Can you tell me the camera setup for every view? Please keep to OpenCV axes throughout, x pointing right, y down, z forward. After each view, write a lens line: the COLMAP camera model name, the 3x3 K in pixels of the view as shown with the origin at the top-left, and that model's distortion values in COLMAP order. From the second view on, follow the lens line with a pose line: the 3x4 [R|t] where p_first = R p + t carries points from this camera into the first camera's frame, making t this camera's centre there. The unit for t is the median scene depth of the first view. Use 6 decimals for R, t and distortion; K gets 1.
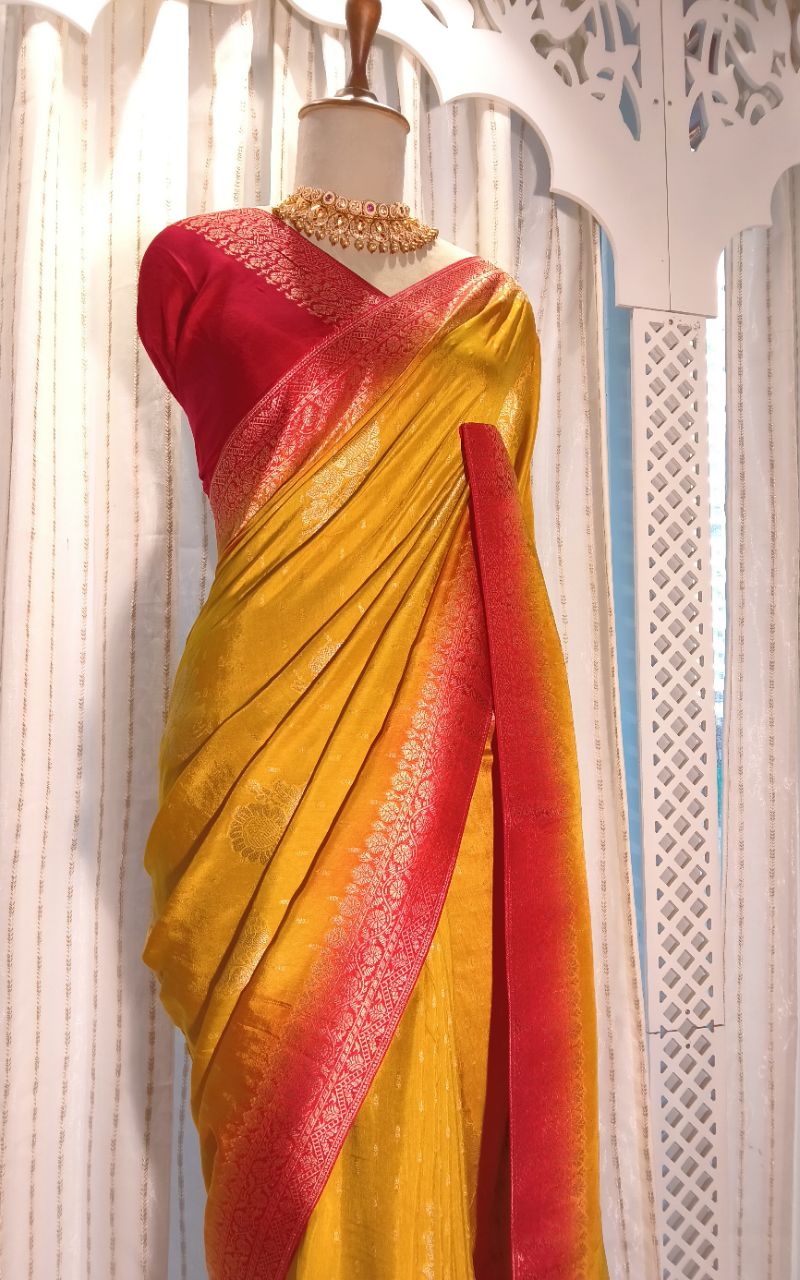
lens RADIAL K [[929.2, 0, 393.0], [0, 929.2, 644.6], [0, 0, 1]] dist [0.049302, -0.085277]
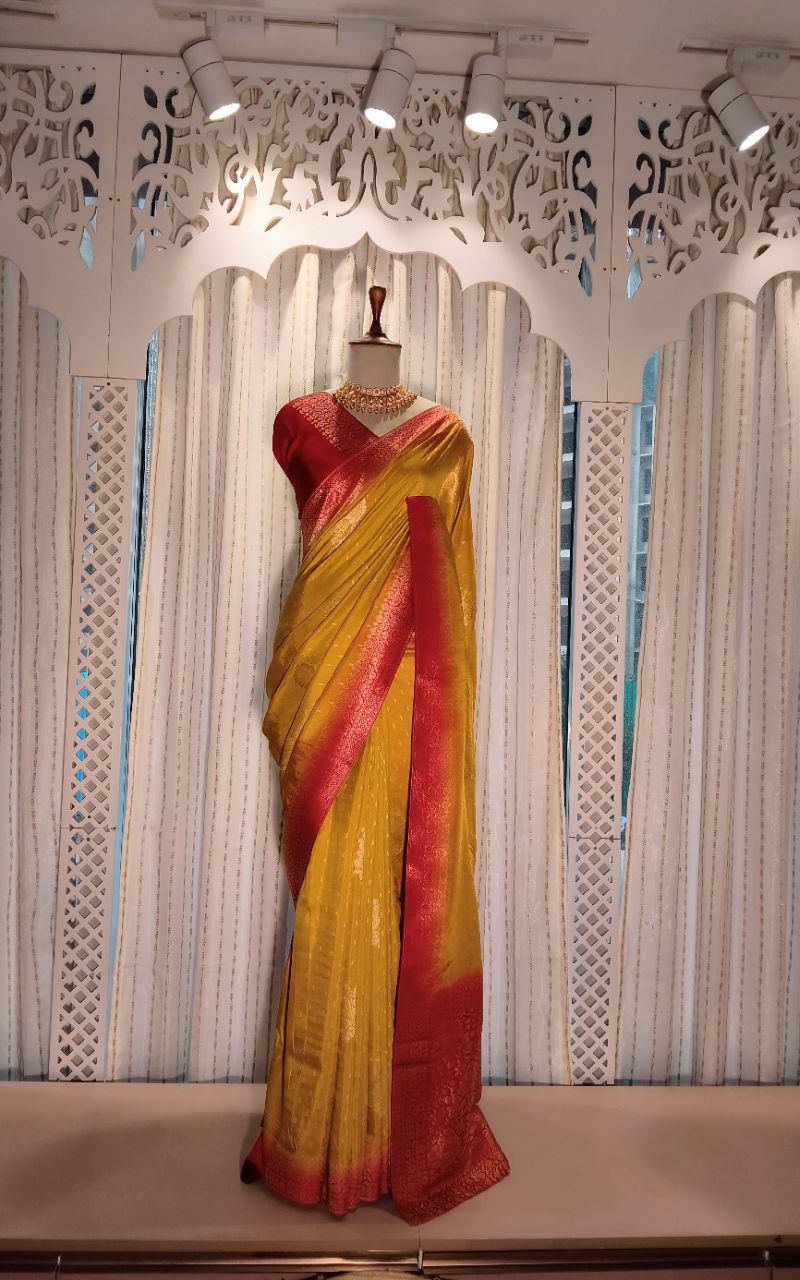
lens RADIAL K [[929.2, 0, 393.6], [0, 929.2, 645.4], [0, 0, 1]] dist [0.049302, -0.085277]
pose [[0.965945, 0.030719, -0.256919, 0.461226], [-0.024705, 0.999341, 0.026603, 0.037746], [0.257567, -0.019350, 0.966067, -0.832285]]
